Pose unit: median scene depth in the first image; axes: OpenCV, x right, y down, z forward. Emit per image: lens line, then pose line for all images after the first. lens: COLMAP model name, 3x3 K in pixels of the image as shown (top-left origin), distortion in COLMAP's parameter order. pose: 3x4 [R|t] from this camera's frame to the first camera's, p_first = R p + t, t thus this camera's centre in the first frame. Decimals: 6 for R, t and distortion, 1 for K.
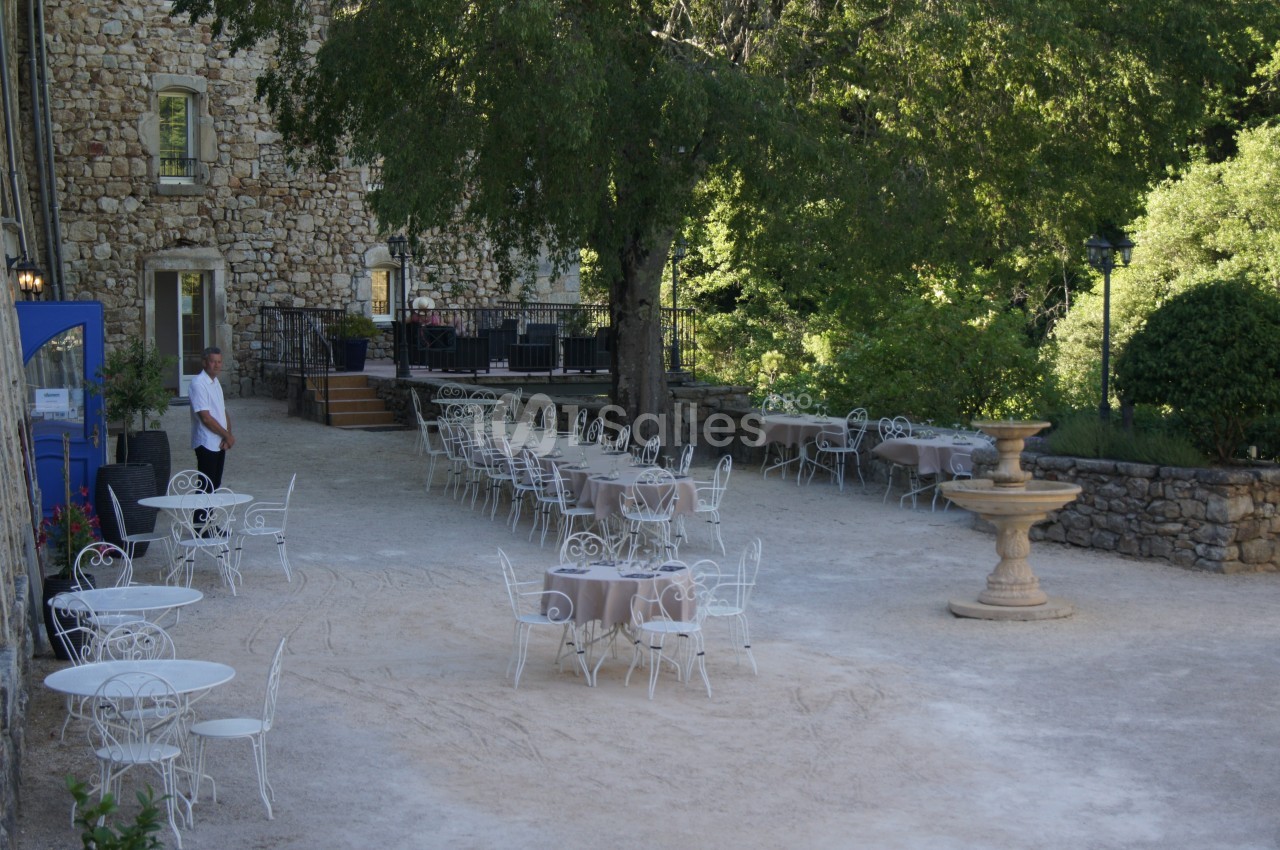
lens RADIAL K [[2377.6, 0, 640.0], [0, 2377.6, 425.0], [0, 0, 1]] dist [0.011339, -0.097103]
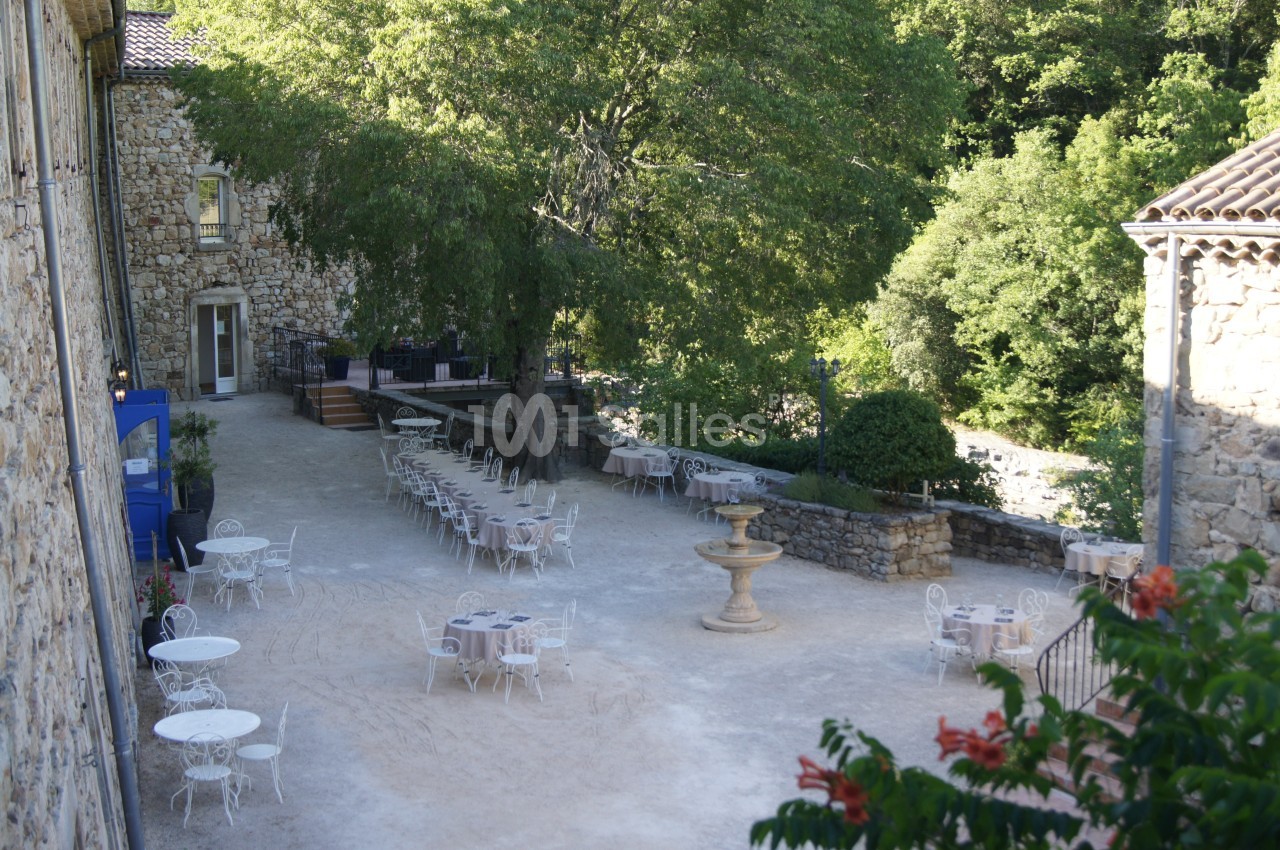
lens RADIAL K [[1896.4, 0, 640.0], [0, 1896.4, 425.0], [0, 0, 1]] dist [-0.005914, -0.089545]
pose [[0.999504, -0.002402, 0.031388, 0.022664], [0.000427, 0.998028, 0.062775, -0.065785], [-0.031477, -0.062731, 0.997534, -0.133278]]
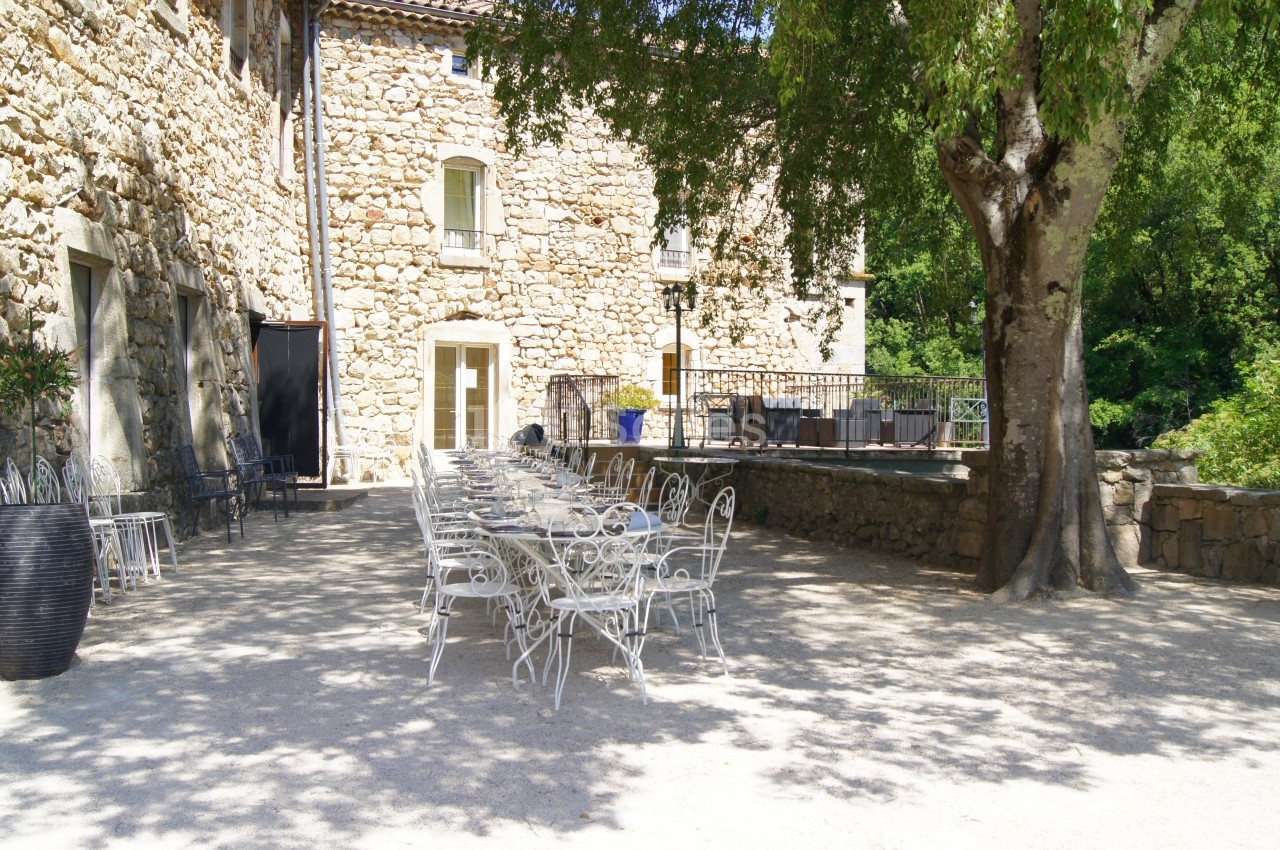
lens RADIAL K [[1304.1, 0, 640.0], [0, 1304.1, 425.0], [0, 0, 1]] dist [-0.076909, -0.001052]
pose [[0.985655, 0.006114, -0.168664, -0.030958], [-0.016449, 0.998066, -0.059945, -0.000026], [0.167971, 0.061860, 0.983849, 0.498878]]
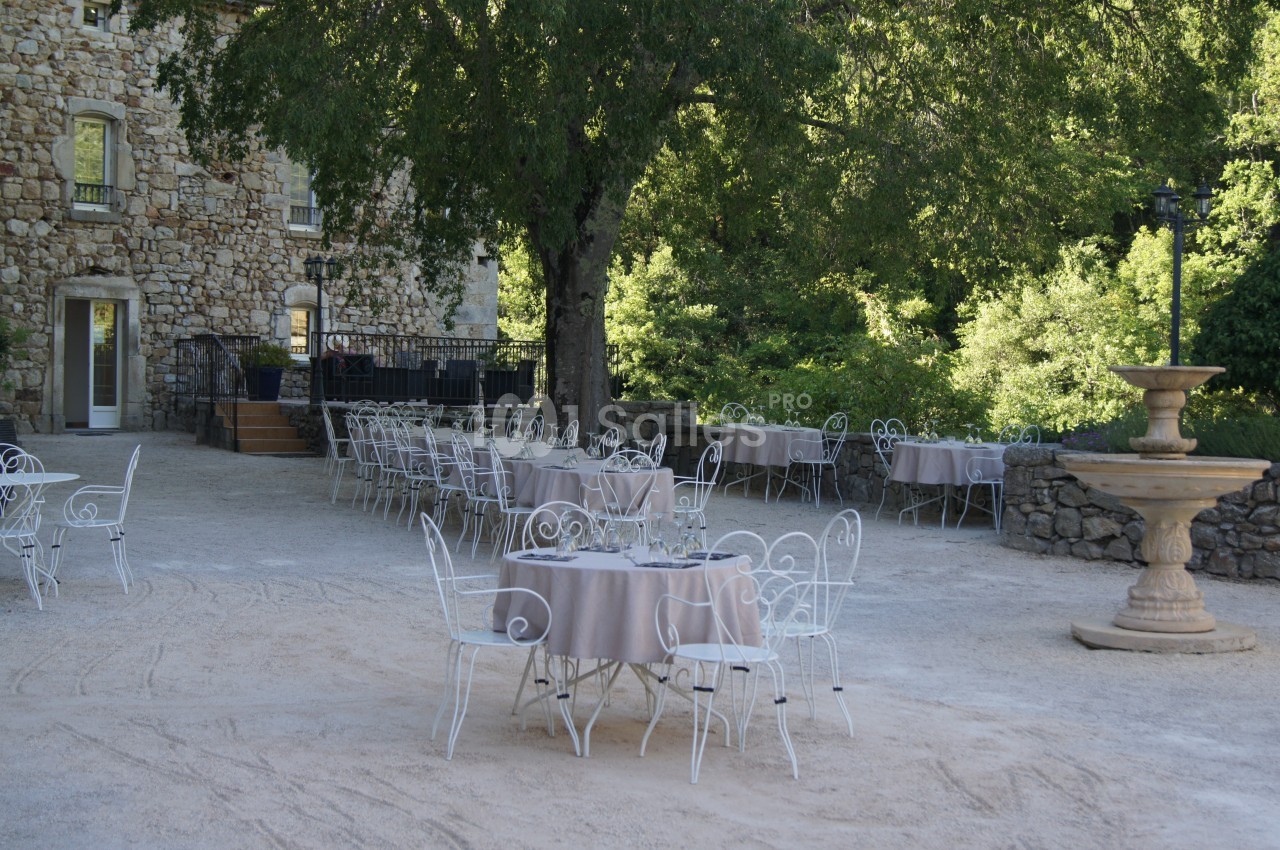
lens RADIAL K [[1896.4, 0, 640.0], [0, 1896.4, 425.0], [0, 0, 1]] dist [-0.005914, -0.089545]
pose [[0.998109, 0.016688, 0.059160, -0.013988], [-0.013959, 0.998833, -0.046246, 0.020544], [-0.059863, 0.045333, 0.997177, 0.217157]]
